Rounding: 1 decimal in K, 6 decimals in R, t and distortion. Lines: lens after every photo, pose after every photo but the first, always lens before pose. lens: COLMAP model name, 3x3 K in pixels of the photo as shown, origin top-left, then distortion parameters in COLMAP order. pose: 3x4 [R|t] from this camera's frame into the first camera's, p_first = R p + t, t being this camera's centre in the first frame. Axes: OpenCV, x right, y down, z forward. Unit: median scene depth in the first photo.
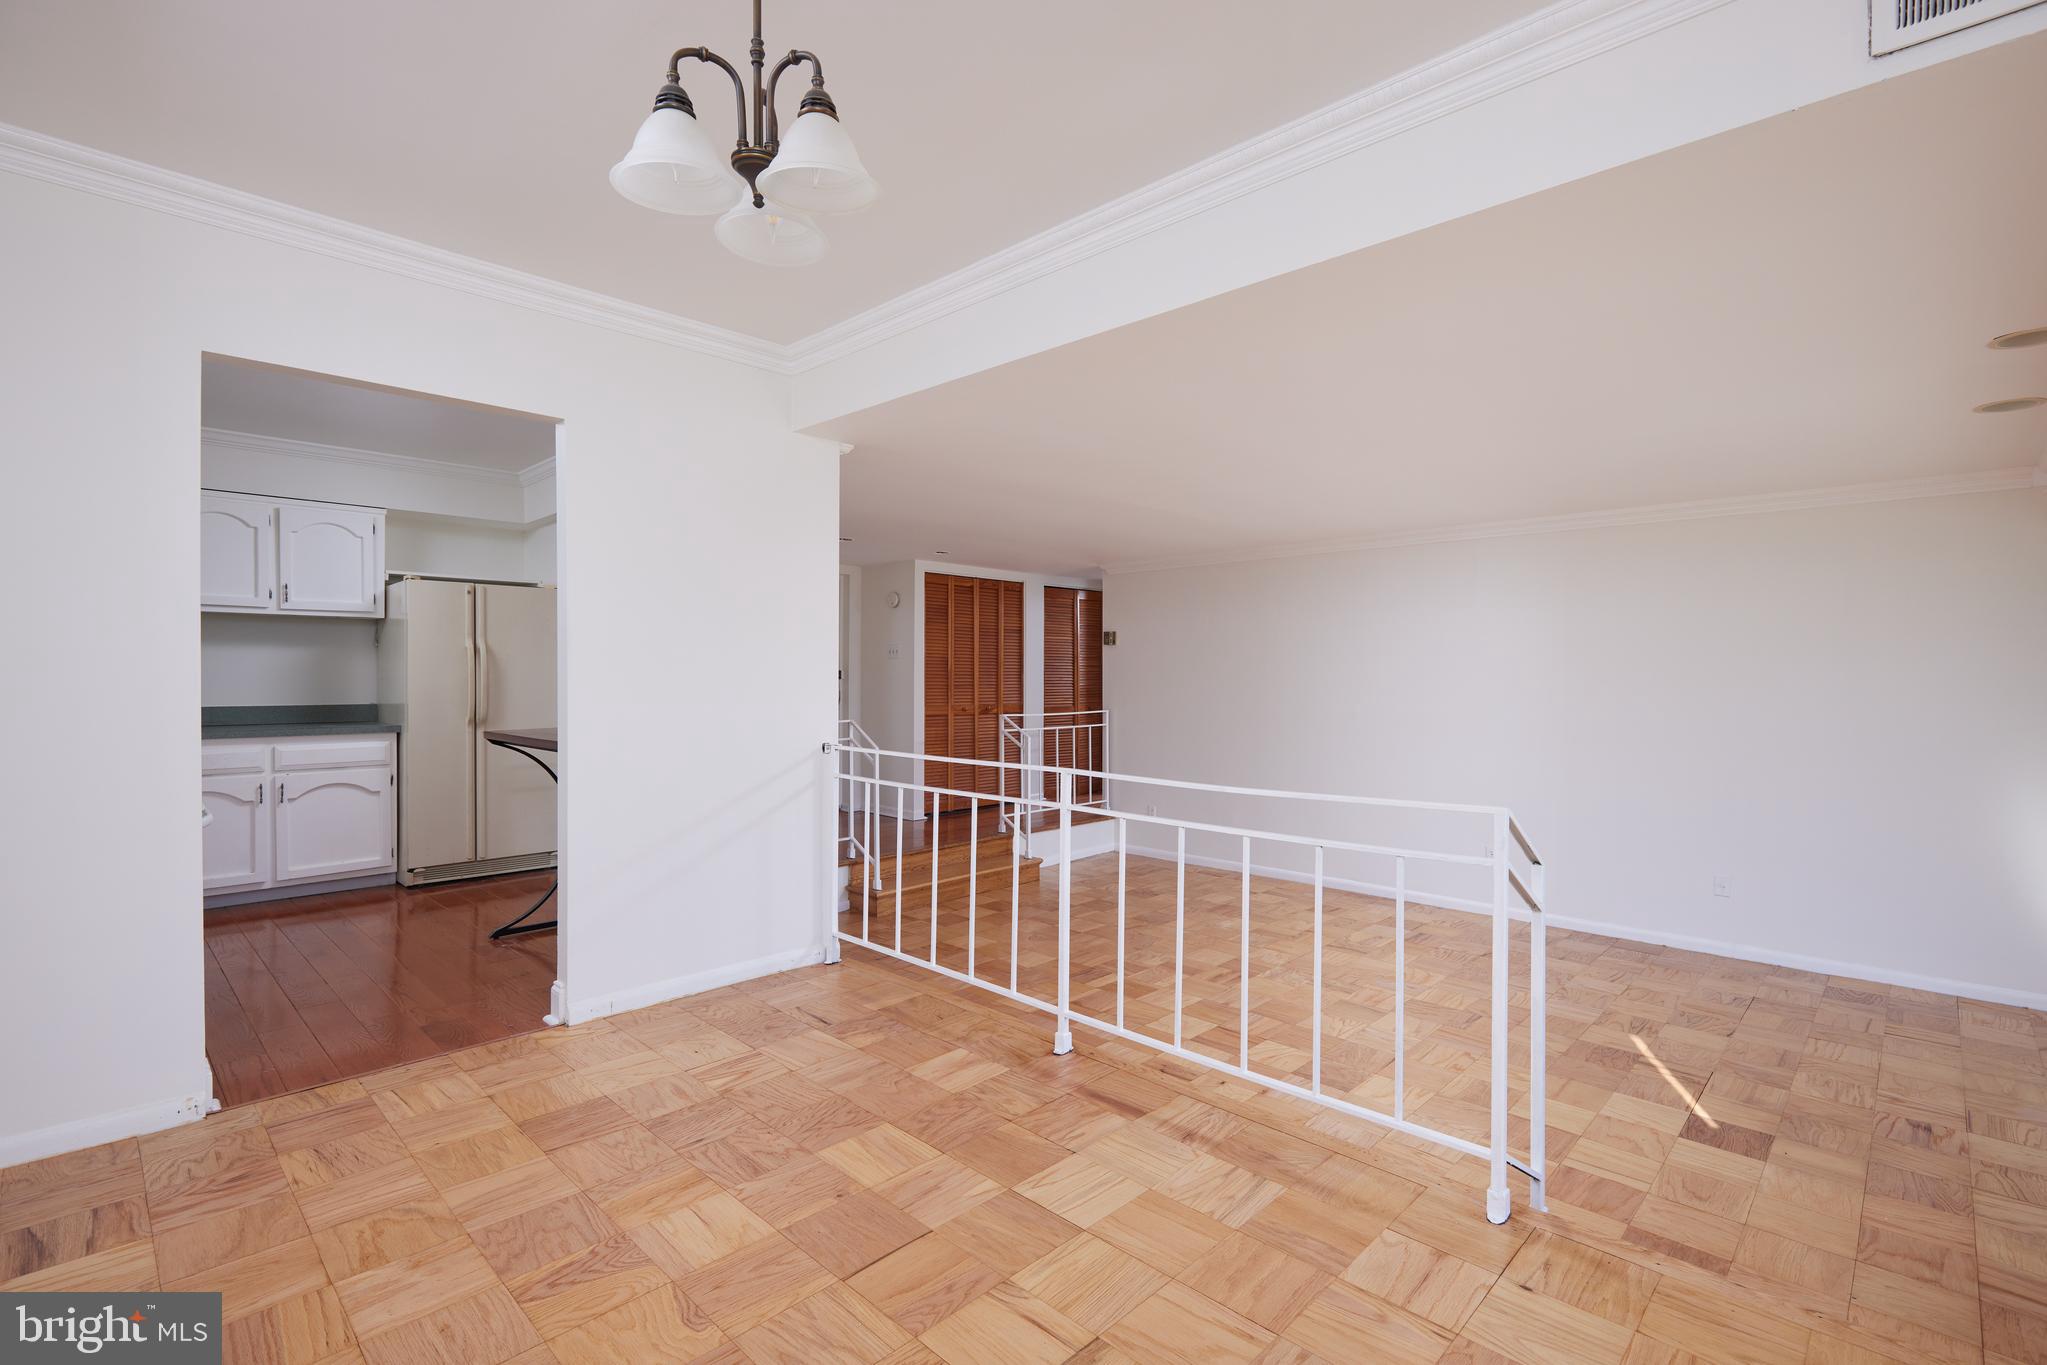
lens RADIAL K [[936.9, 0, 1023.5], [0, 936.9, 682.5], [0, 0, 1]] dist [0.003994, 0.000029]
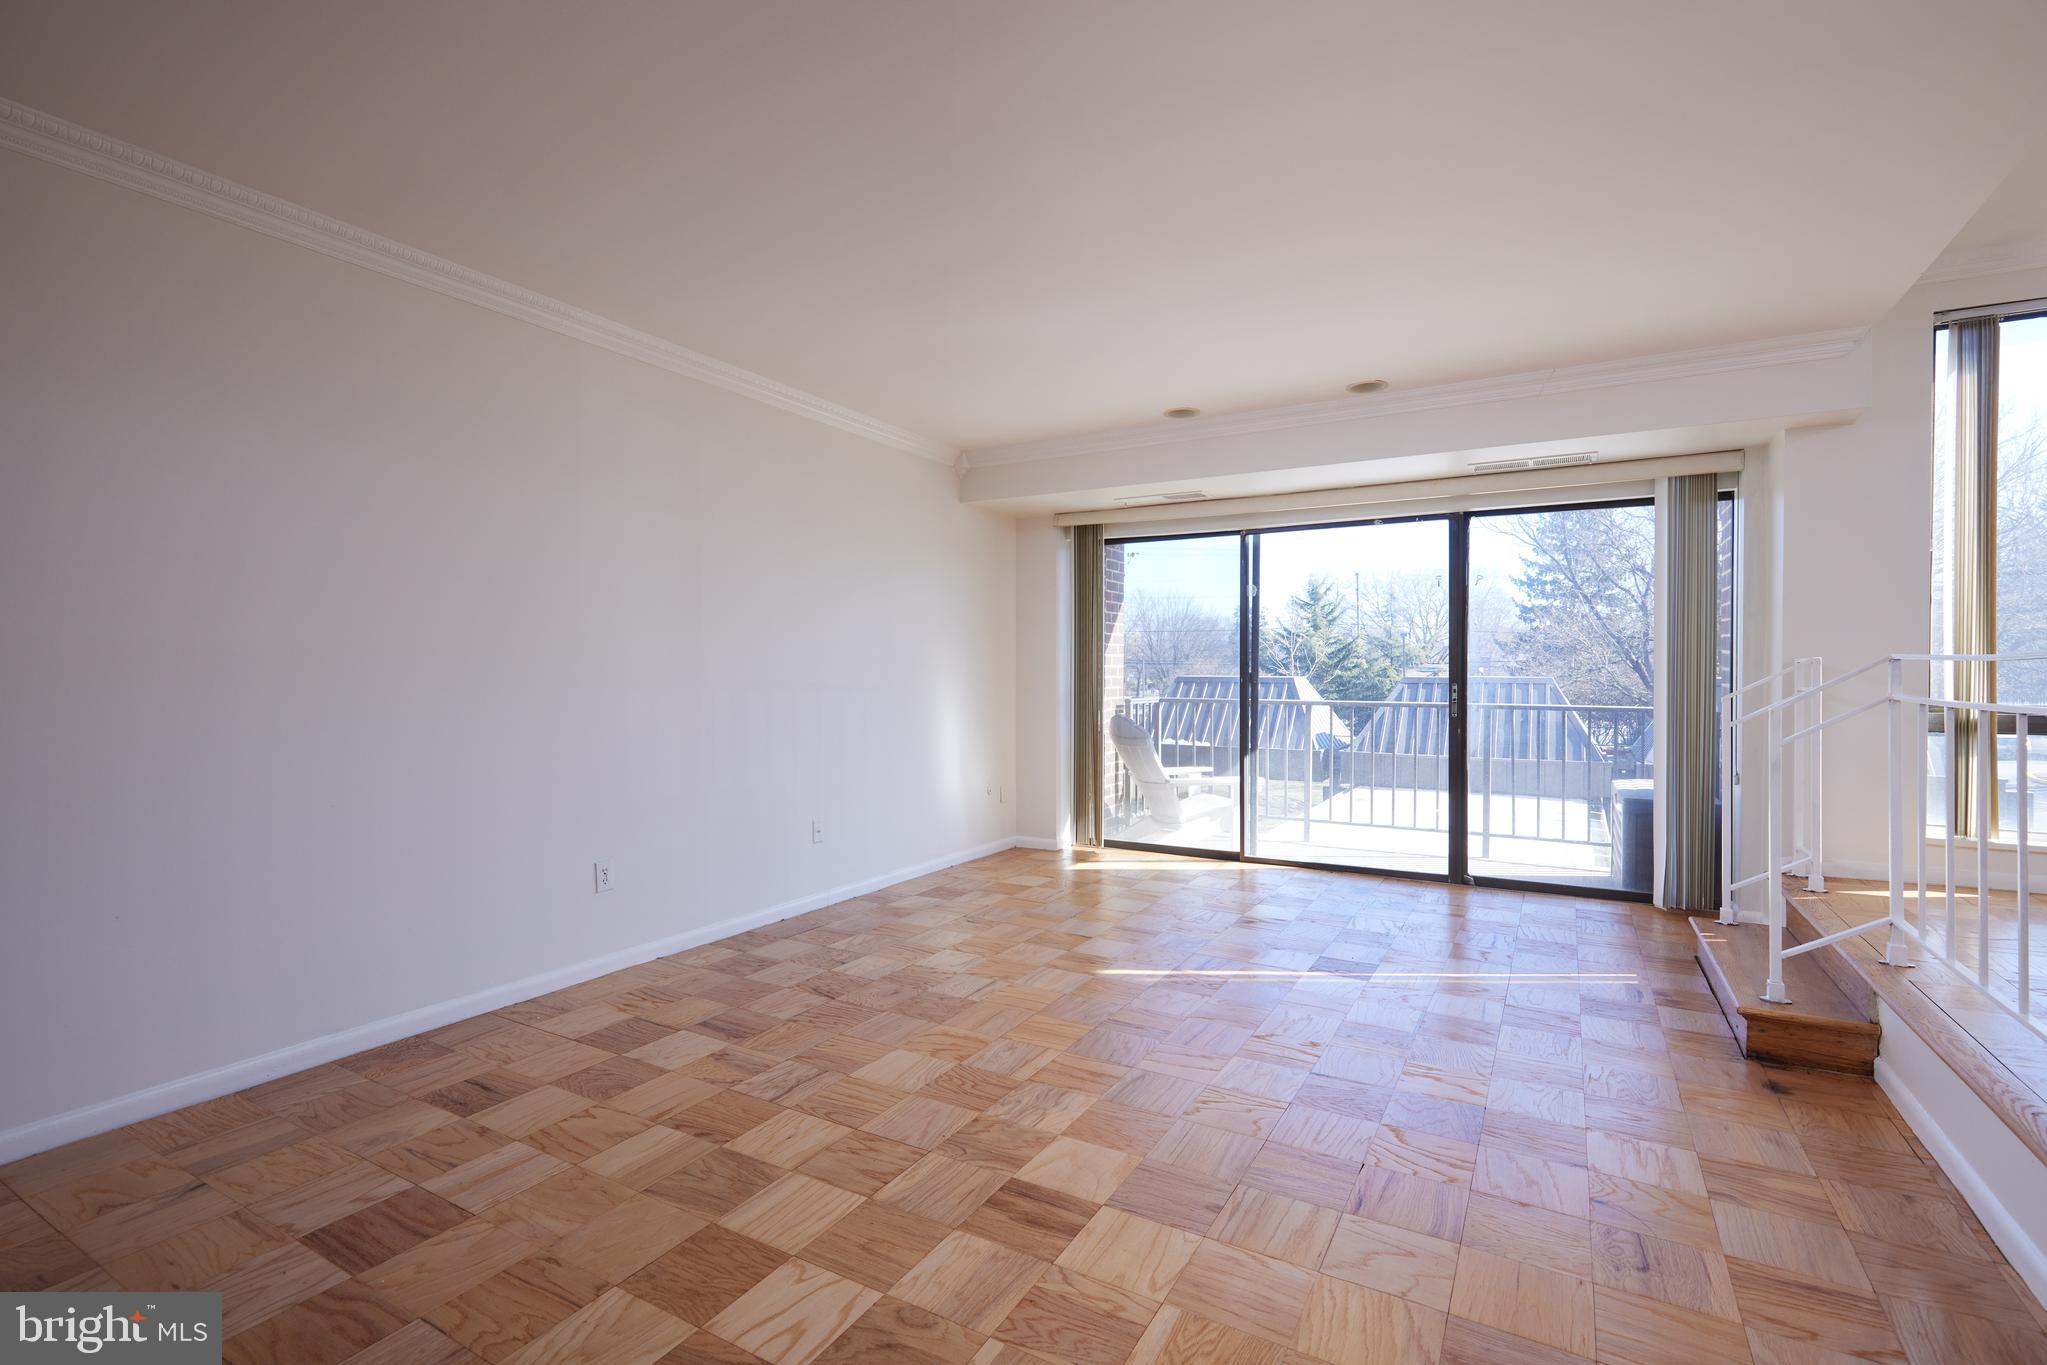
lens RADIAL K [[927.9, 0, 1052.5], [0, 927.9, 678.5], [0, 0, 1]] dist [-0.001735, -0.000546]
pose [[-0.262293, -0.009765, 0.964939, -0.287514], [0.007414, 0.999899, 0.012134, 0.096376], [-0.964960, 0.010337, -0.262195, 1.637252]]
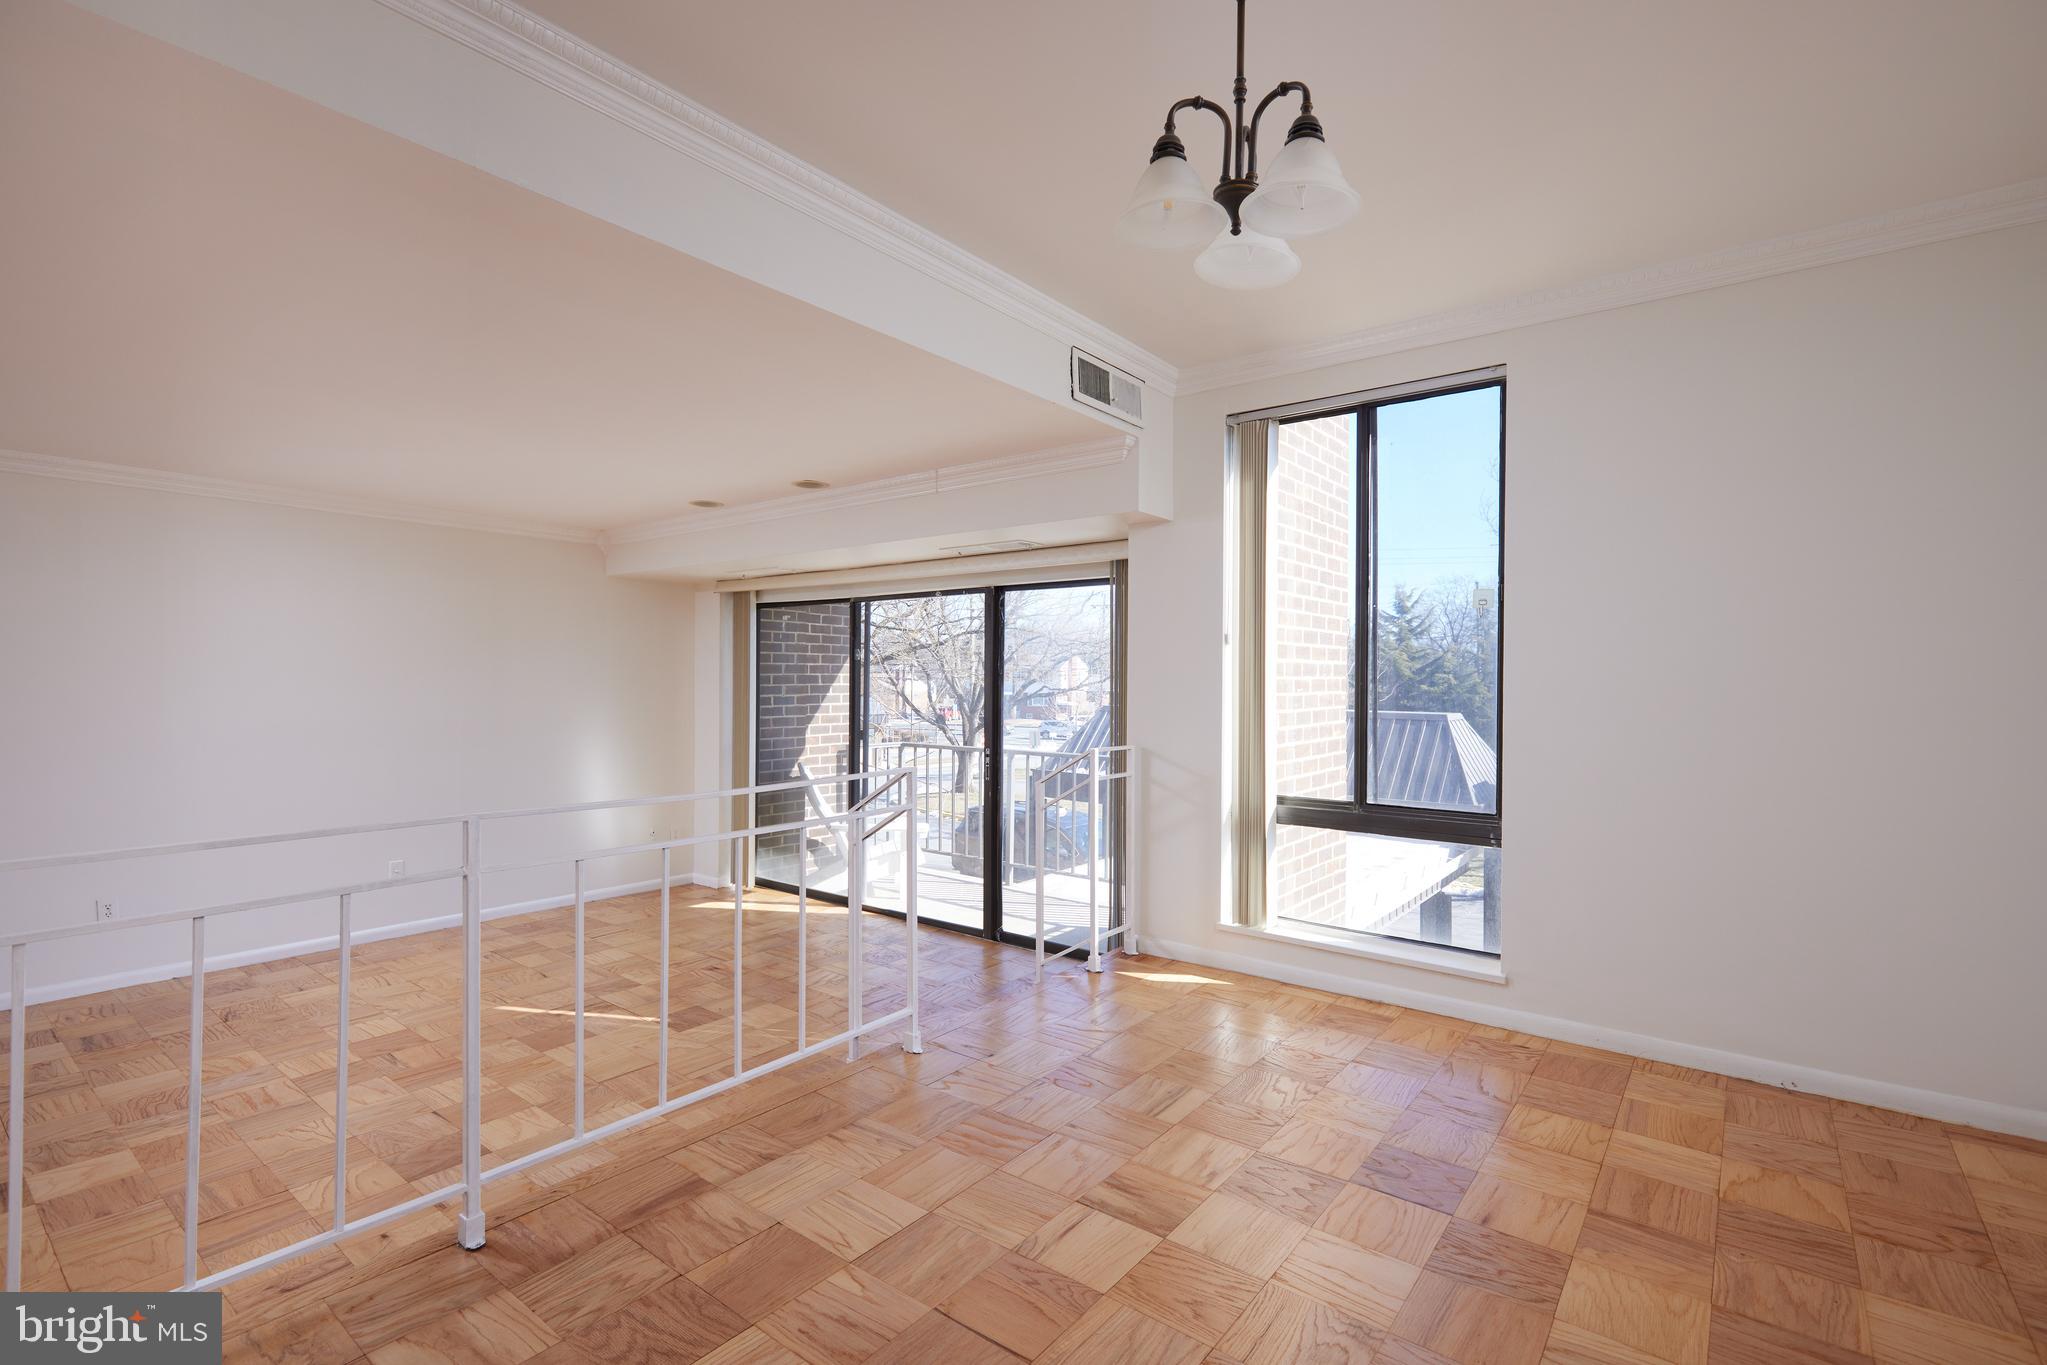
lens RADIAL K [[927.9, 0, 1052.5], [0, 927.9, 678.5], [0, 0, 1]] dist [-0.001735, -0.000546]
pose [[-0.126505, -0.002403, 0.991963, -0.617238], [0.002150, 0.999994, 0.002696, -0.003455], [-0.991964, 0.002474, -0.126499, 0.637929]]
